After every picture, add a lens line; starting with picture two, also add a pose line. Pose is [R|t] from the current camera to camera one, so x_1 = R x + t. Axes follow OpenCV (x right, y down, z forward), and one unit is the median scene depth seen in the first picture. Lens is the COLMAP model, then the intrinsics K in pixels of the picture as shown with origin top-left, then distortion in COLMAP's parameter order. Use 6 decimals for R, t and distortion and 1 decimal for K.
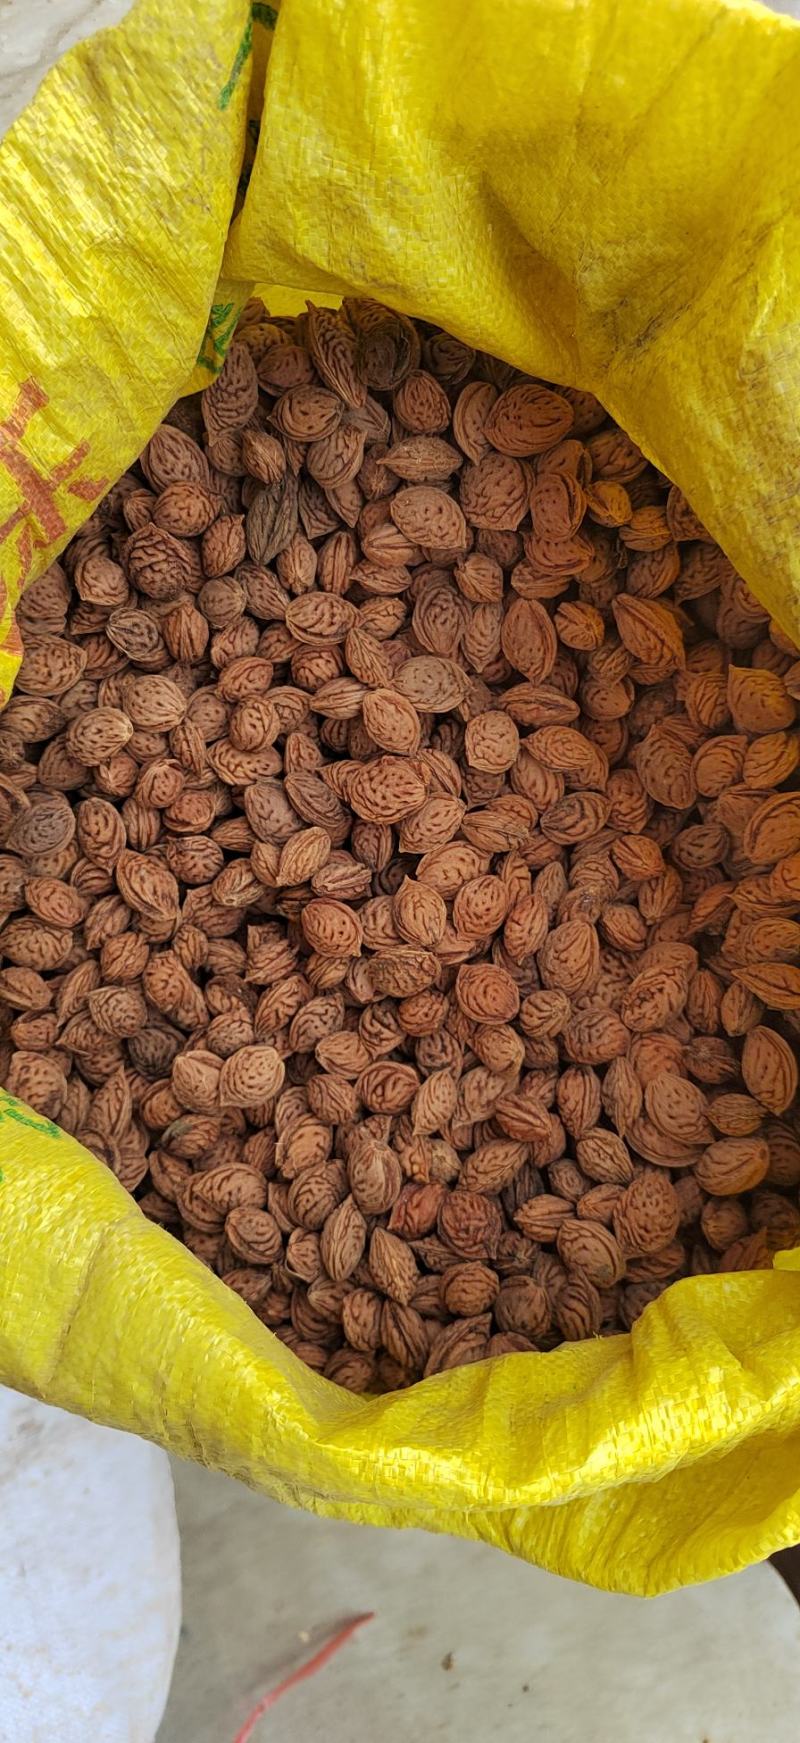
lens RADIAL K [[1593.3, 0, 364.0], [0, 1593.3, 842.5], [0, 0, 1]] dist [0.031465, -0.088782]
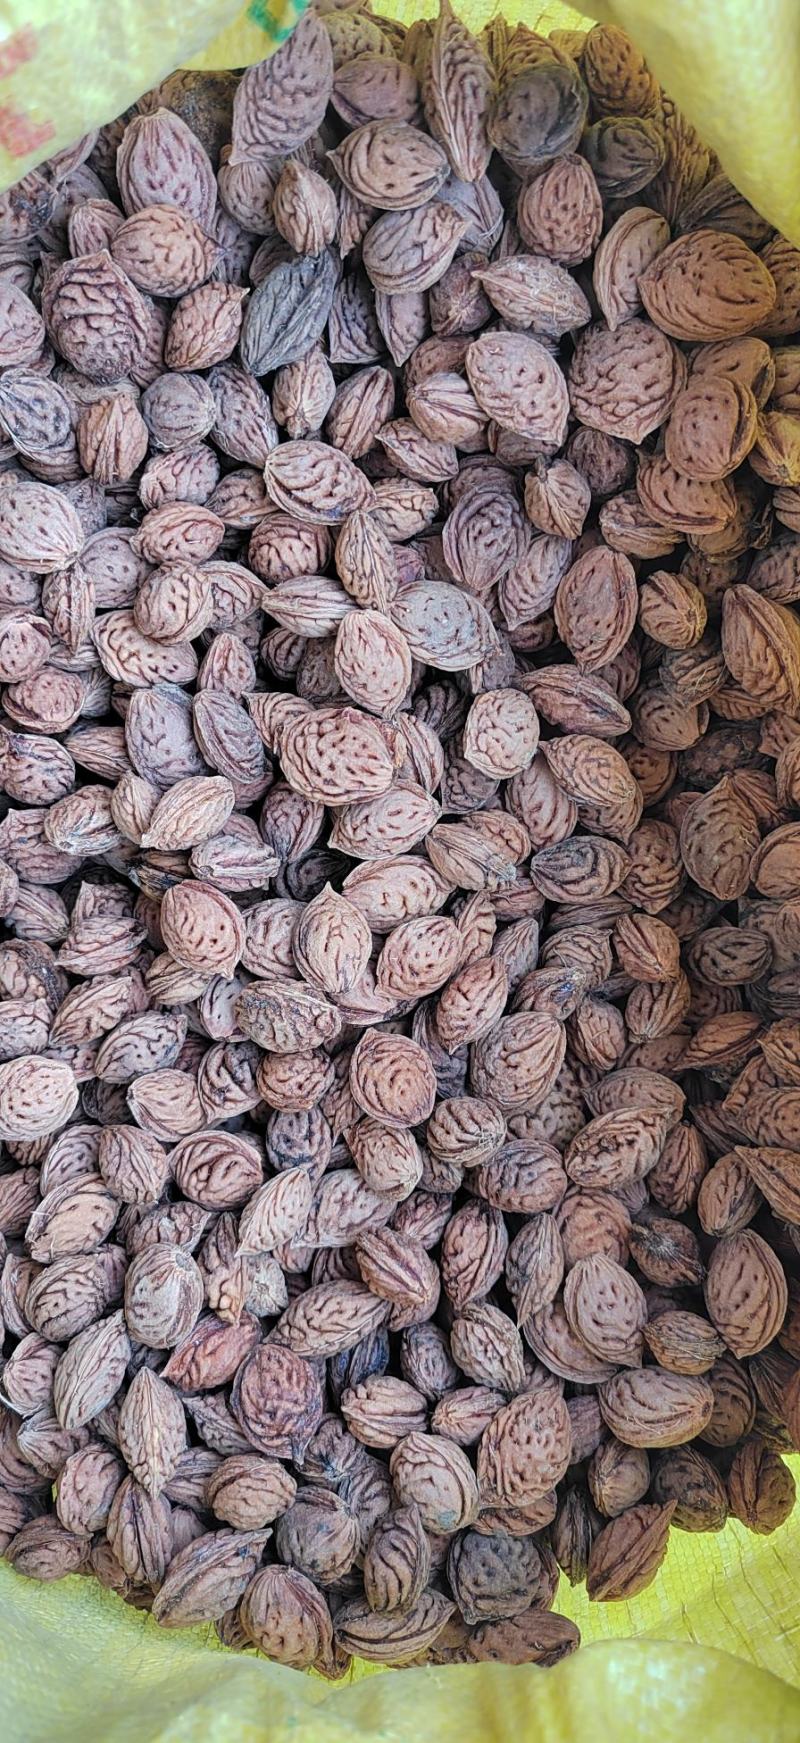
lens RADIAL K [[1357.5, 0, 406.9], [0, 1357.5, 845.5], [0, 0, 1]] dist [0.022526, -0.075419]
pose [[0.948054, 0.276946, 0.156510, -0.038127], [-0.287642, 0.956434, 0.049963, -0.034195], [-0.135854, -0.092386, 0.986412, 0.420714]]
